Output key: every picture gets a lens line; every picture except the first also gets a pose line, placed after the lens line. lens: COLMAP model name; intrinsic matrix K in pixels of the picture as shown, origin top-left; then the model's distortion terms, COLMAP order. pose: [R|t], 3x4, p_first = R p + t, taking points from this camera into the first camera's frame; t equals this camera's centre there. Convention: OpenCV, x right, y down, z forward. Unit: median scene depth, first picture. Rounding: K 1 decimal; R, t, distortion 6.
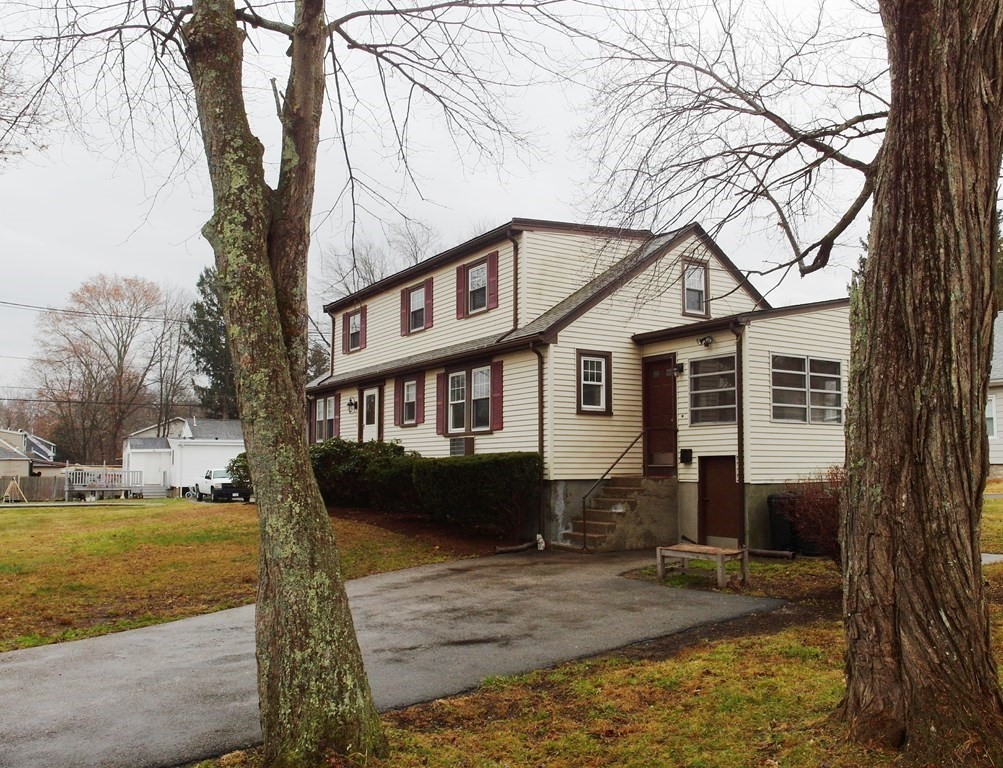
lens RADIAL K [[856.1, 0, 502.5], [0, 856.1, 424.4], [0, 0, 1]] dist [0.006363, 0.001175]
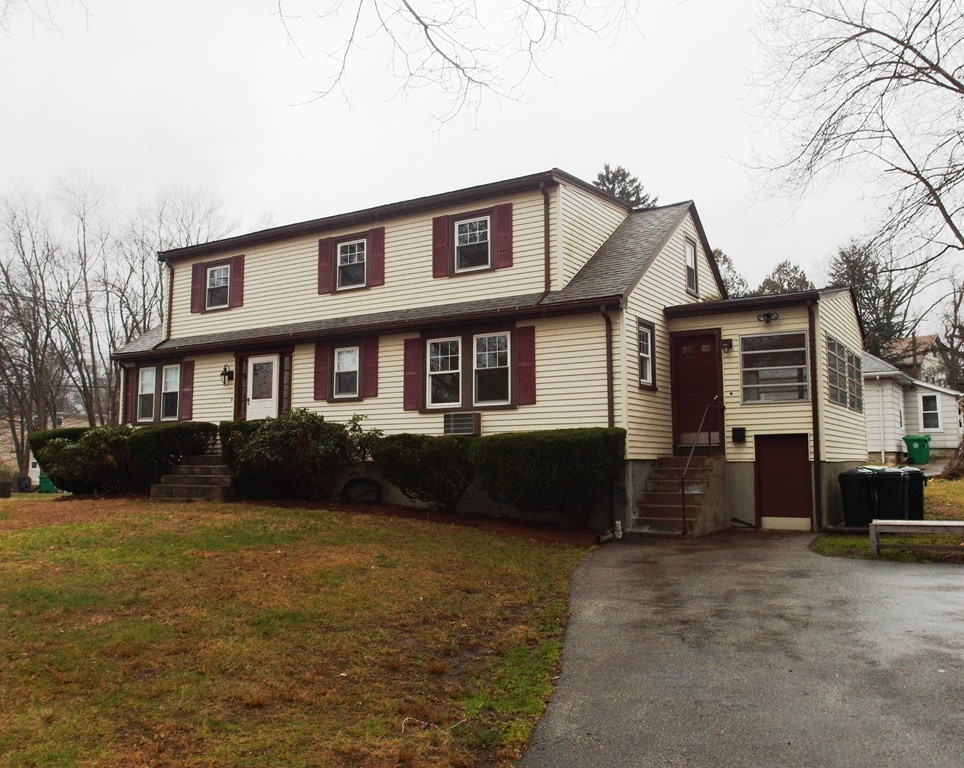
lens RADIAL K [[847.3, 0, 482.0], [0, 847.3, 384.0], [0, 0, 1]] dist [-0.018478, -0.006978]
pose [[0.900188, 0.038014, 0.433839, -0.414261], [-0.018196, 0.998596, -0.049745, 0.028967], [-0.435121, 0.036886, 0.899616, 0.235677]]
